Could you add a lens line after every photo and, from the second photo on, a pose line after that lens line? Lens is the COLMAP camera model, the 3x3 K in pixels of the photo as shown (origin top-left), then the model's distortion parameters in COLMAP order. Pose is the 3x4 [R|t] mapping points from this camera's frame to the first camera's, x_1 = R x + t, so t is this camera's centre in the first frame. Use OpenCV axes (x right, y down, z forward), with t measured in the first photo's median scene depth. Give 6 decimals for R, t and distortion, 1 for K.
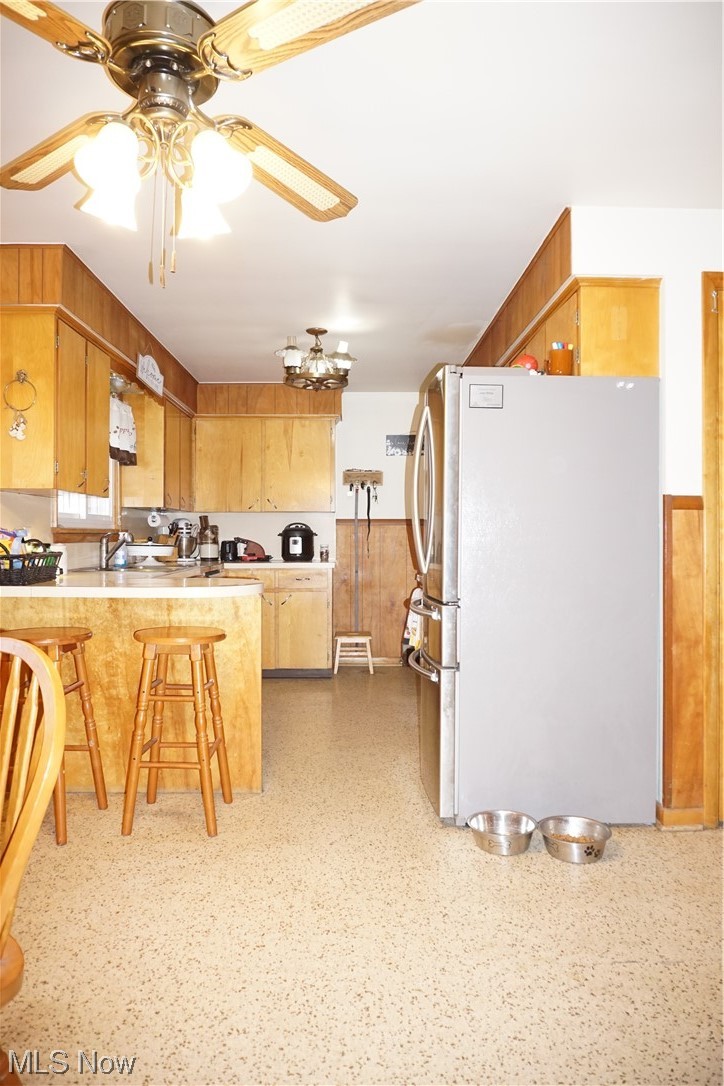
lens RADIAL K [[718.2, 0, 358.9], [0, 718.2, 539.5], [0, 0, 1]] dist [-0.056618, 0.035123]
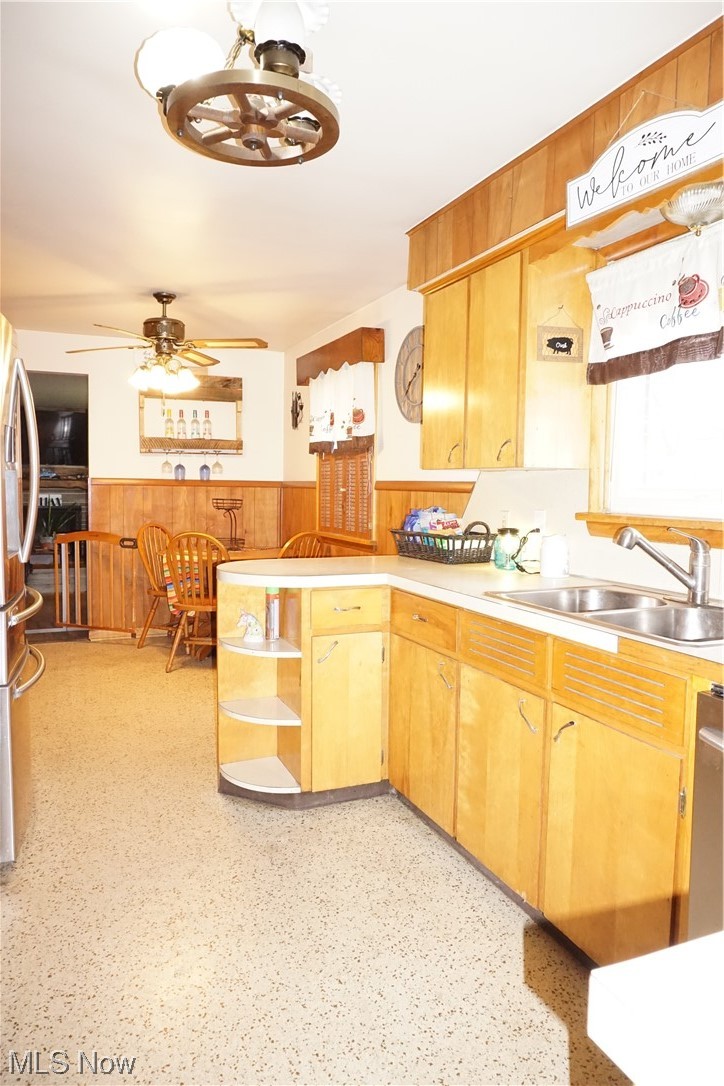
lens RADIAL K [[718.2, 0, 366.2], [0, 718.2, 534.7], [0, 0, 1]] dist [-0.056618, 0.035123]
pose [[-0.921181, 0.011572, -0.388962, 0.055750], [-0.016721, 0.997458, 0.069274, -0.058768], [0.388775, 0.070318, -0.918646, 2.316953]]
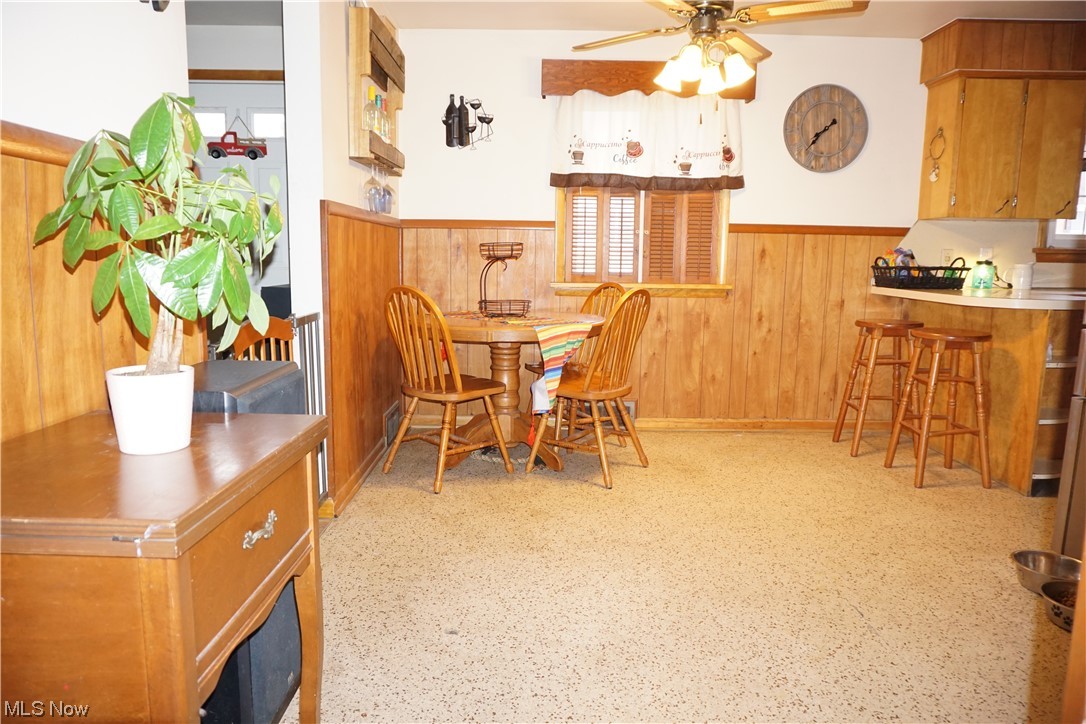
lens RADIAL K [[718.2, 0, 544.0], [0, 718.2, 364.1], [0, 0, 1]] dist [-0.056618, 0.035123]
pose [[-0.012131, 0.150867, -0.988480, 1.077579], [-0.012874, 0.988447, 0.151020, 0.009864], [0.999844, 0.014558, -0.010048, 0.340217]]
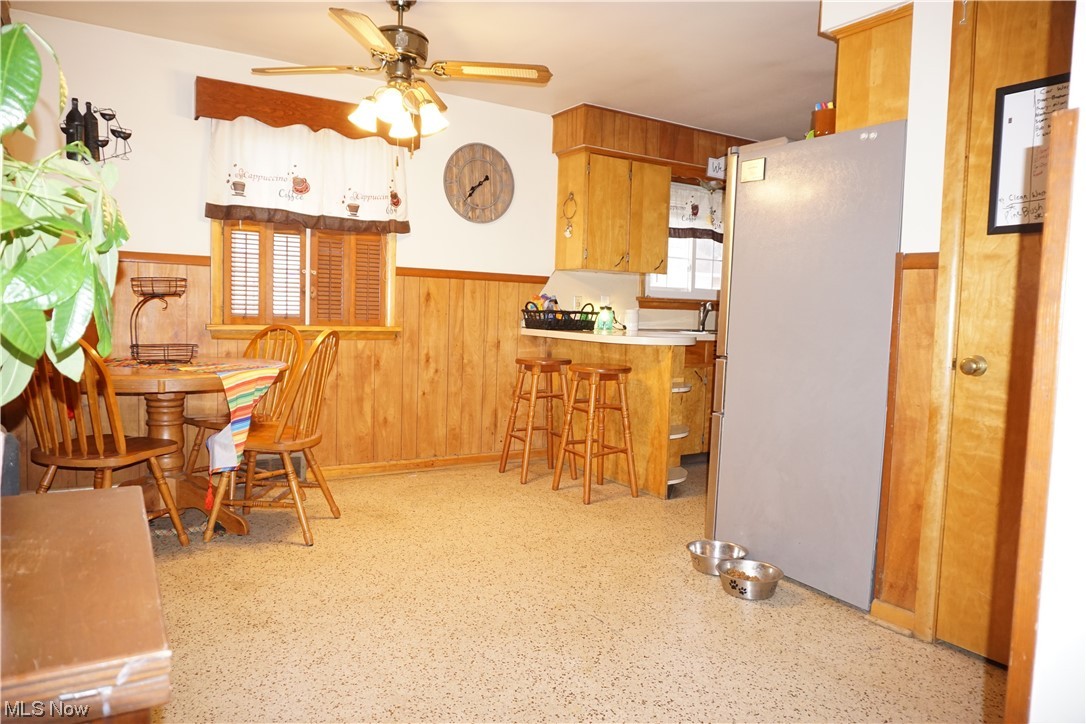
lens RADIAL K [[718.2, 0, 540.7], [0, 718.2, 363.7], [0, 0, 1]] dist [-0.056618, 0.035123]
pose [[0.515792, 0.079169, -0.853048, 1.013090], [-0.031815, 0.996804, 0.073274, 0.025414], [0.856123, -0.010655, 0.516662, 0.166562]]
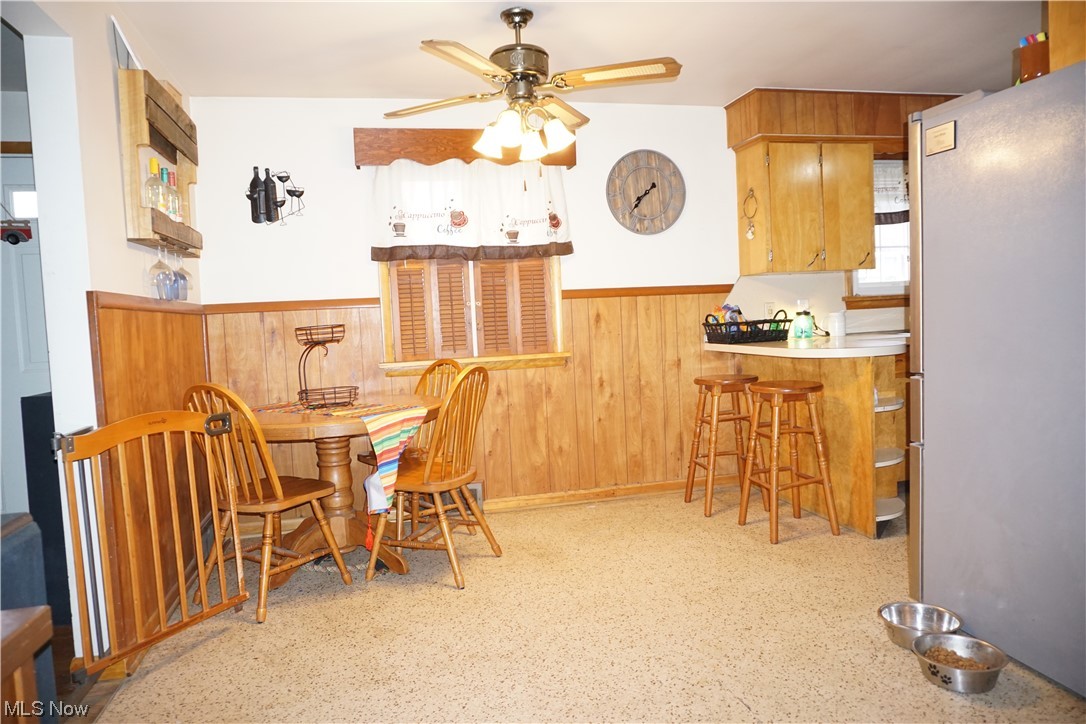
lens RADIAL K [[718.2, 0, 540.9], [0, 718.2, 362.4], [0, 0, 1]] dist [-0.056618, 0.035123]
pose [[0.210056, 0.050624, -0.976378, 0.971462], [0.047085, 0.996976, 0.061822, -0.006951], [0.976555, -0.058959, 0.207037, 0.355708]]
